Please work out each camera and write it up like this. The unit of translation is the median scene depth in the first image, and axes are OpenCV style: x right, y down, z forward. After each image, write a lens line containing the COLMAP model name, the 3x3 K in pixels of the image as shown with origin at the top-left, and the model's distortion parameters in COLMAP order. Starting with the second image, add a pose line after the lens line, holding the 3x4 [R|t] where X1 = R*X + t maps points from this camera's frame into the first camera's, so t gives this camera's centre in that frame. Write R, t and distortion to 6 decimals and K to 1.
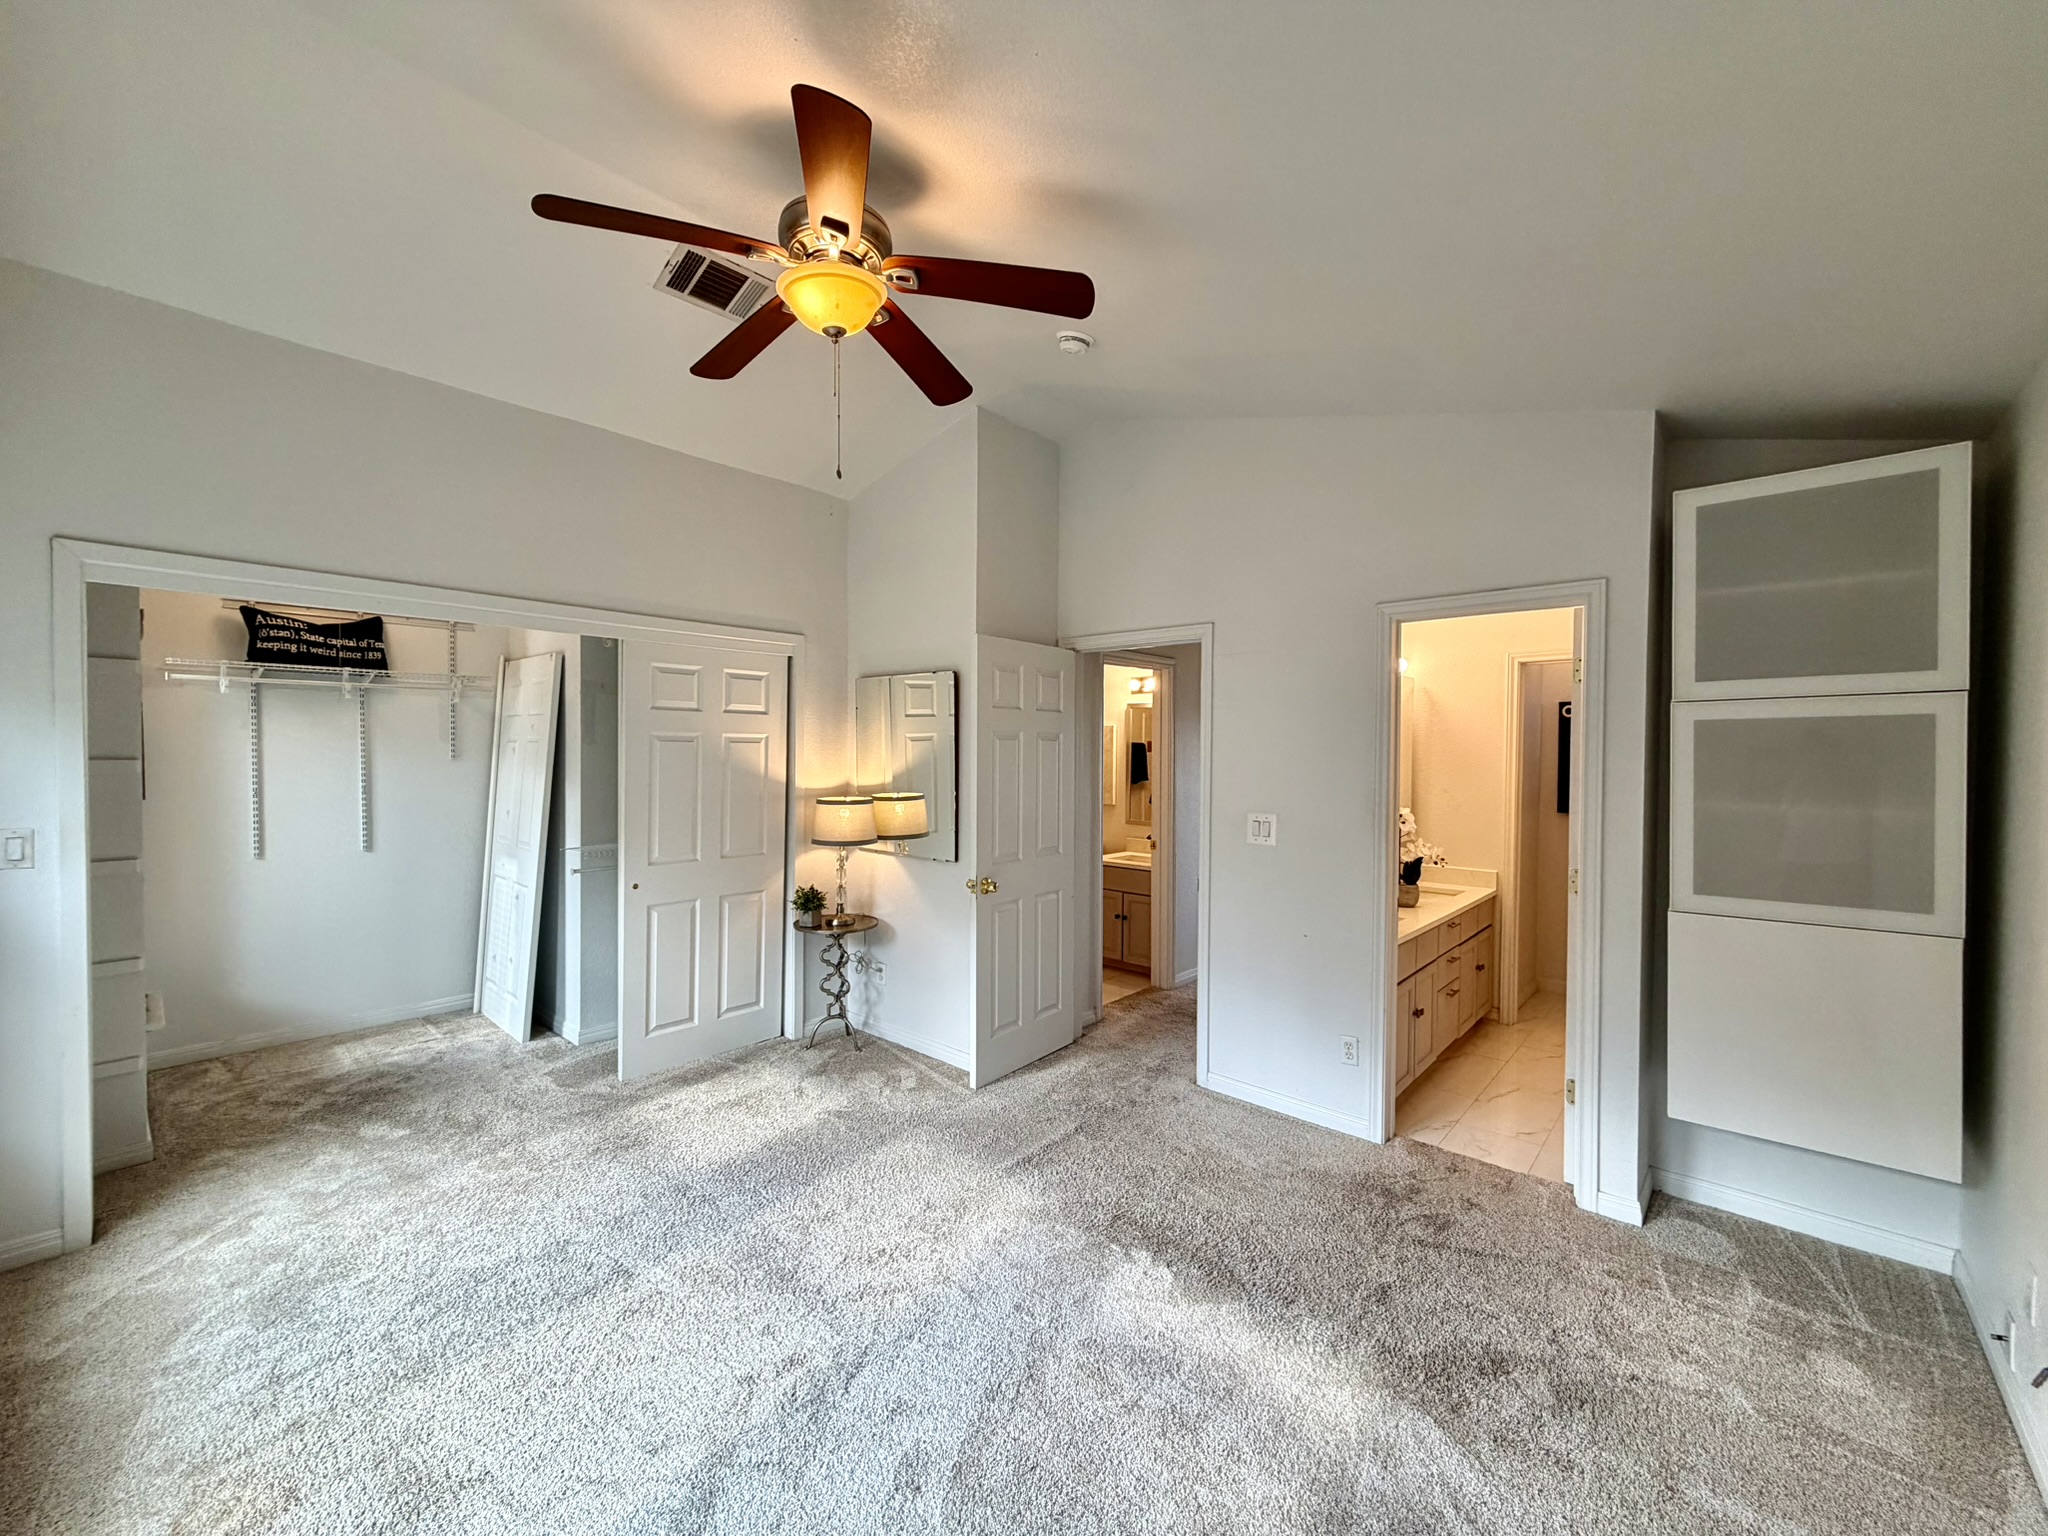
lens RADIAL K [[822.6, 0, 1029.6], [0, 822.6, 756.8], [0, 0, 1]] dist [0.000931, 0.000114]
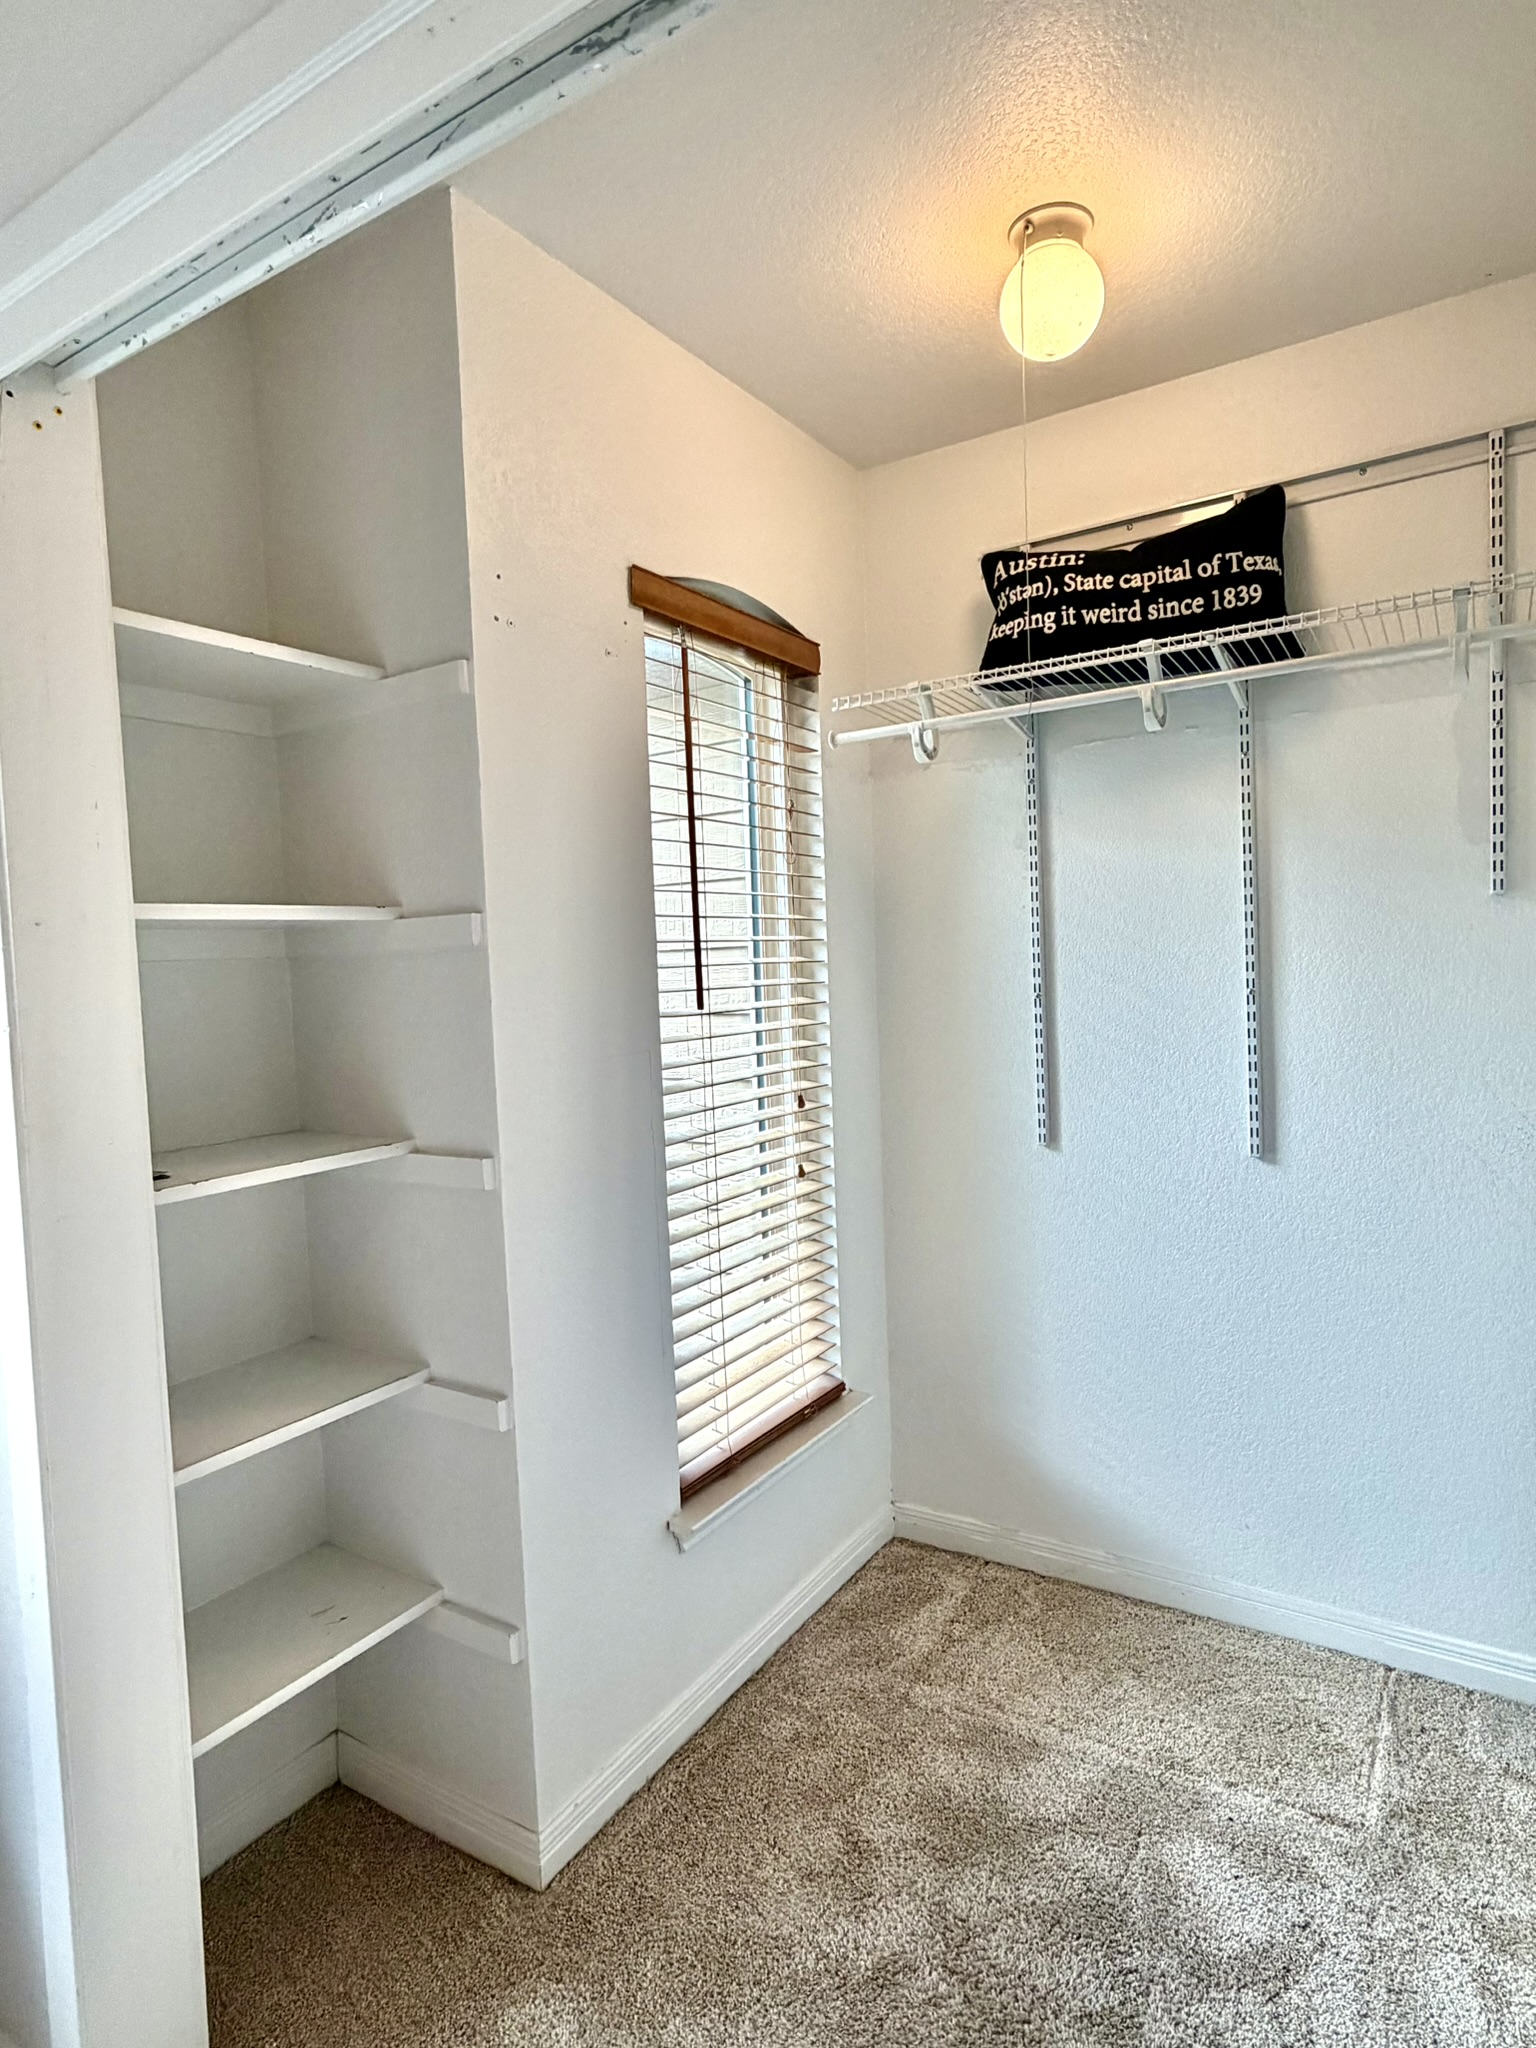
lens RADIAL K [[1122.9, 0, 763.4], [0, 1122.9, 1023.9], [0, 0, 1]] dist [-0.005027, -0.000737]
pose [[0.147716, 0.041804, -0.988146, -0.252278], [0.029703, 0.998468, 0.046681, 0.018043], [0.988584, -0.036246, 0.146248, 0.511628]]
